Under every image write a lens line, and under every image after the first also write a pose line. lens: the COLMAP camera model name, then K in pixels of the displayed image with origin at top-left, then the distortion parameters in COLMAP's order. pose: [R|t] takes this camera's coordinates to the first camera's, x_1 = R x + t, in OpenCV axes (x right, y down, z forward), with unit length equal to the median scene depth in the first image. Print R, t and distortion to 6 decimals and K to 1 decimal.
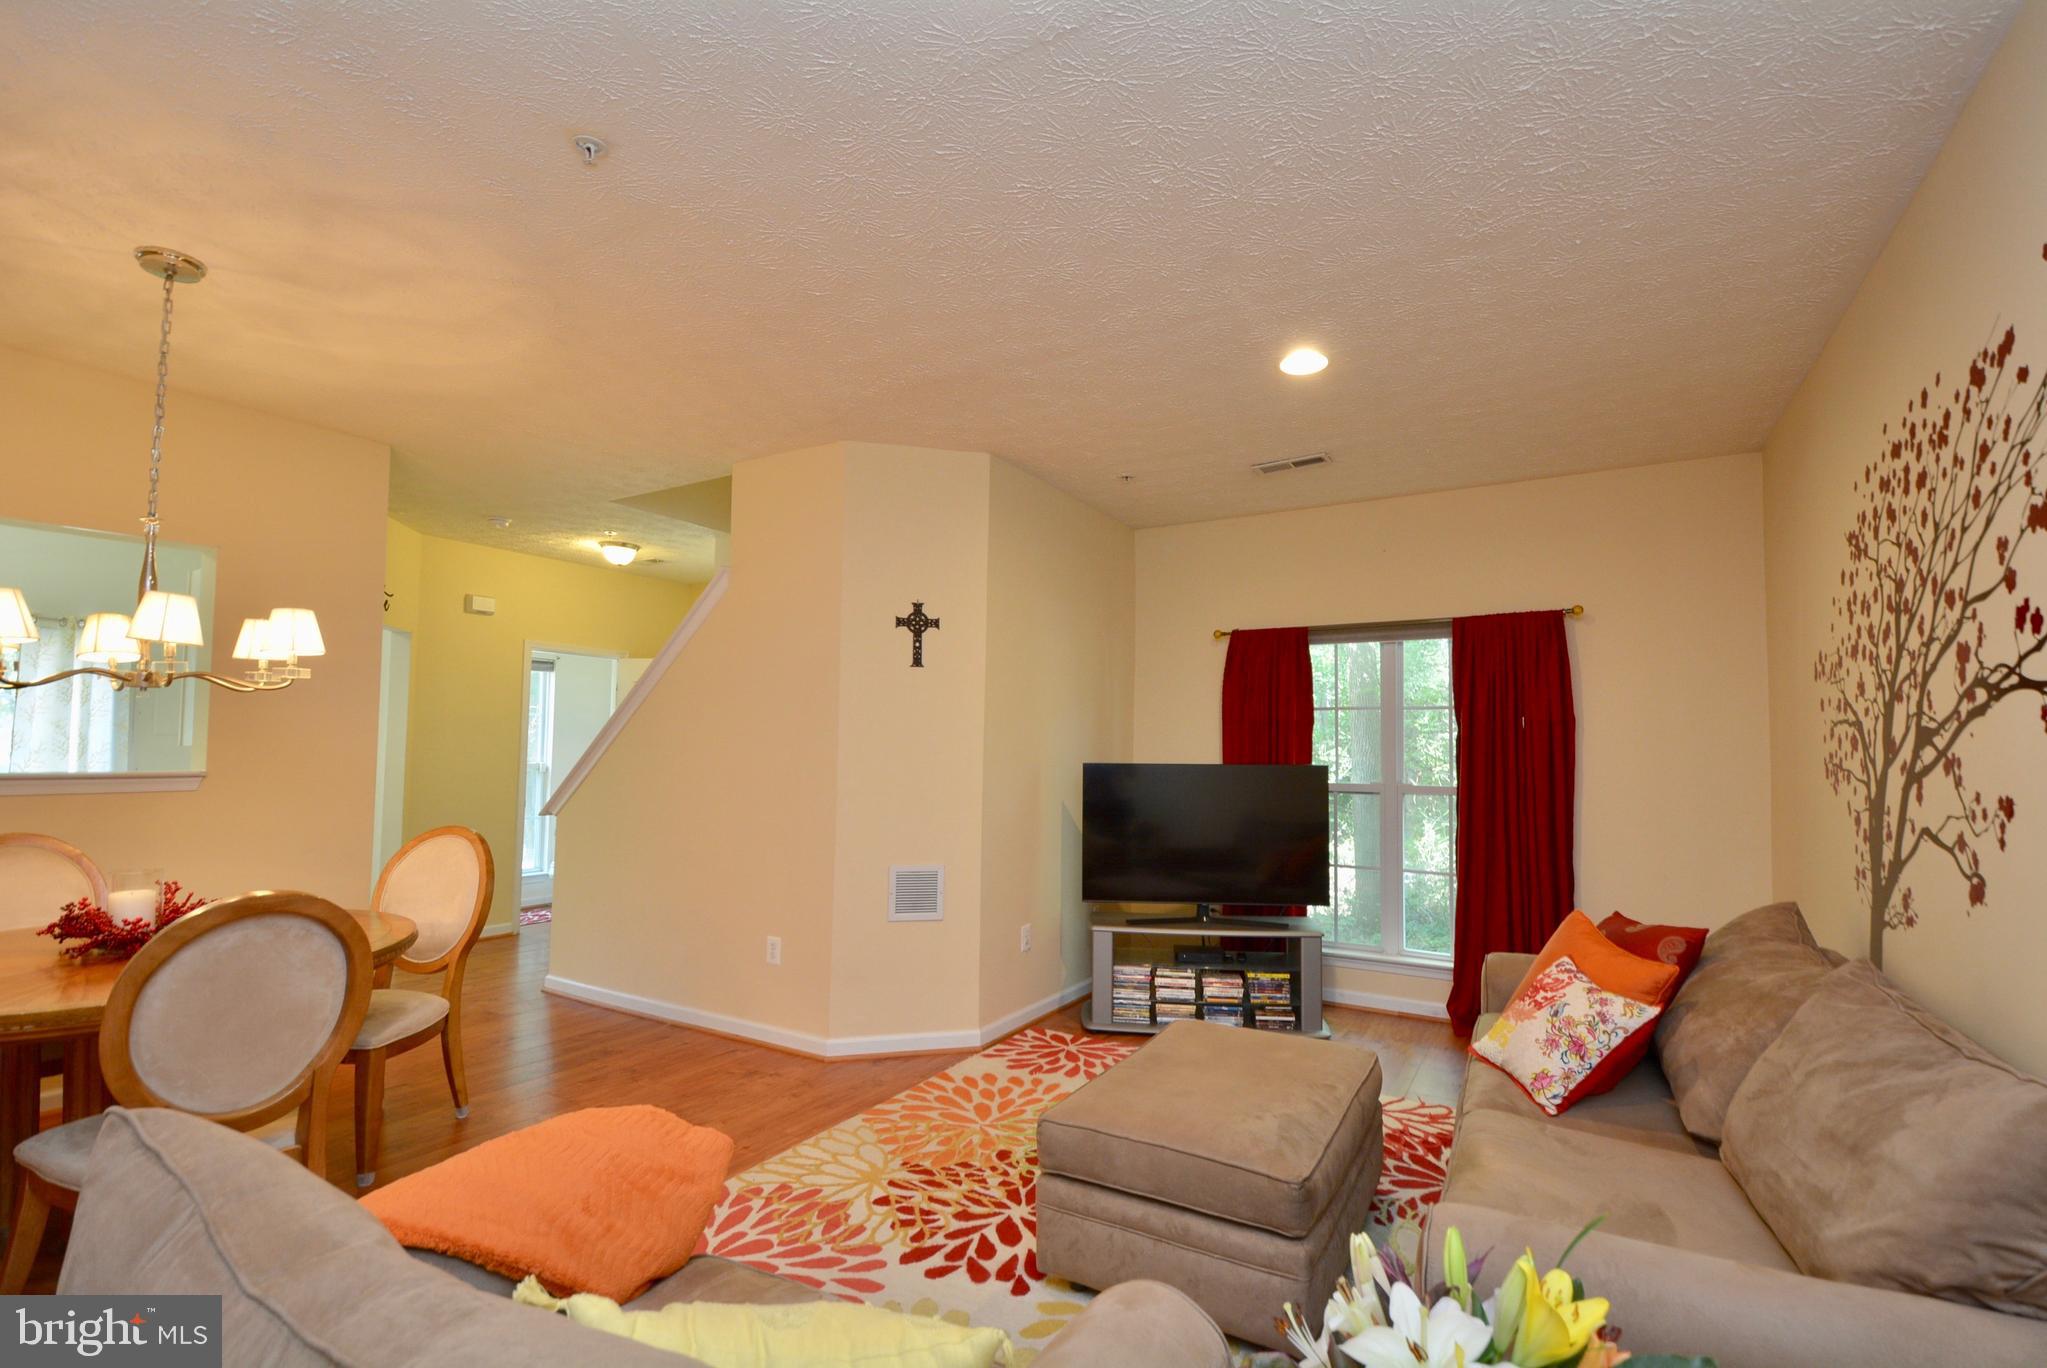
lens RADIAL K [[896.4, 0, 1050.9], [0, 896.4, 708.8], [0, 0, 1]] dist [0.008494, -0.017444]
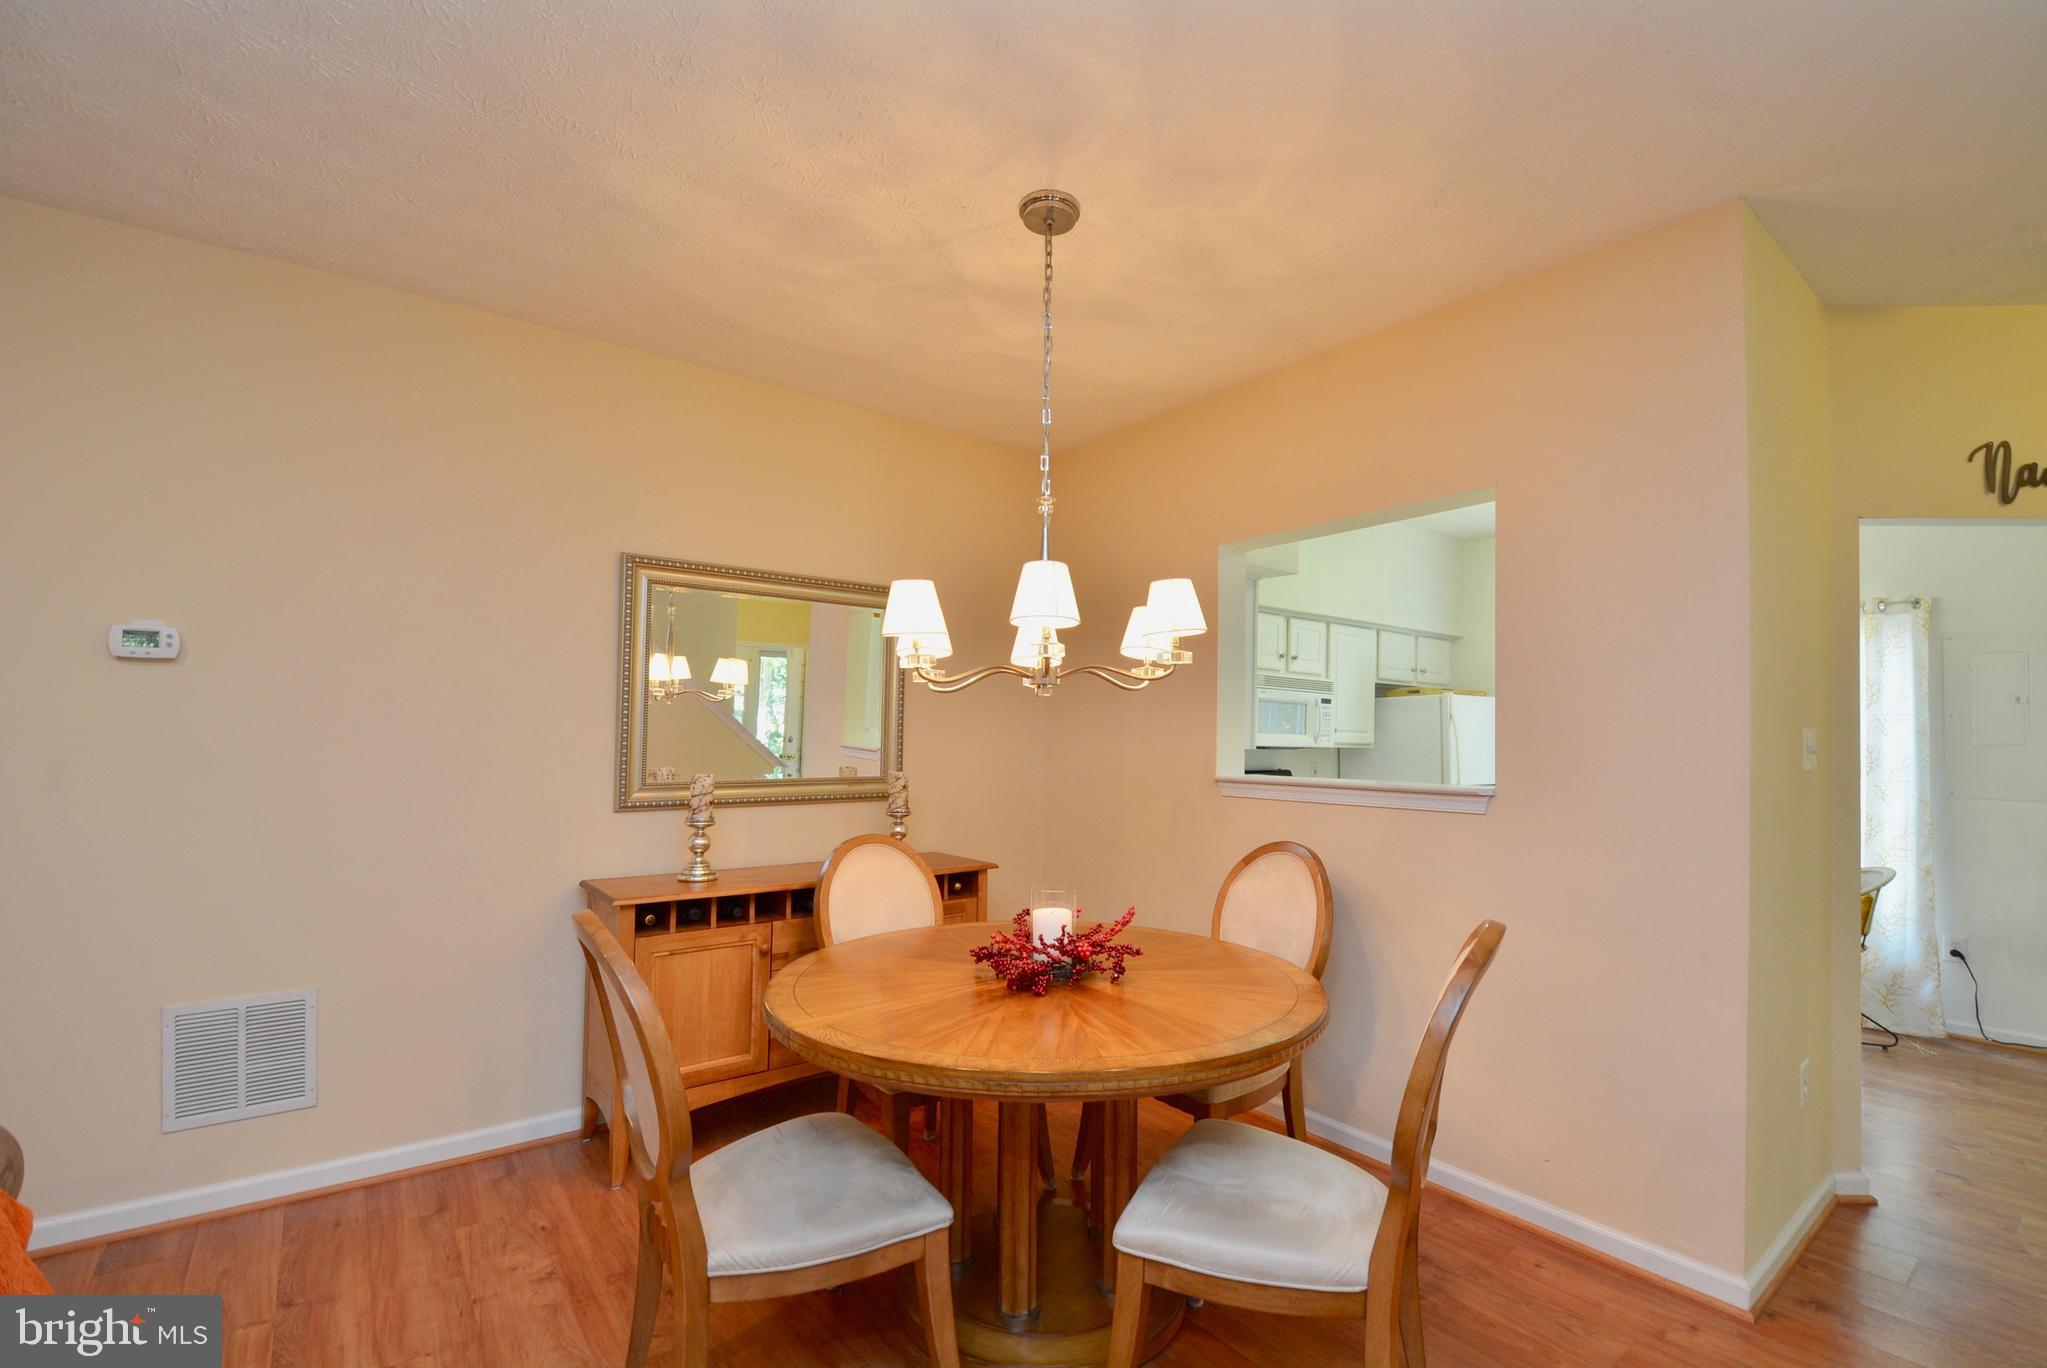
lens RADIAL K [[896.4, 0, 1049.1], [0, 896.4, 709.8], [0, 0, 1]] dist [0.008494, -0.017444]
pose [[-0.361032, -0.046313, -0.931403, -0.181525], [0.026645, 0.997846, -0.059945, 0.057989], [0.932173, -0.046459, -0.359020, 1.381316]]
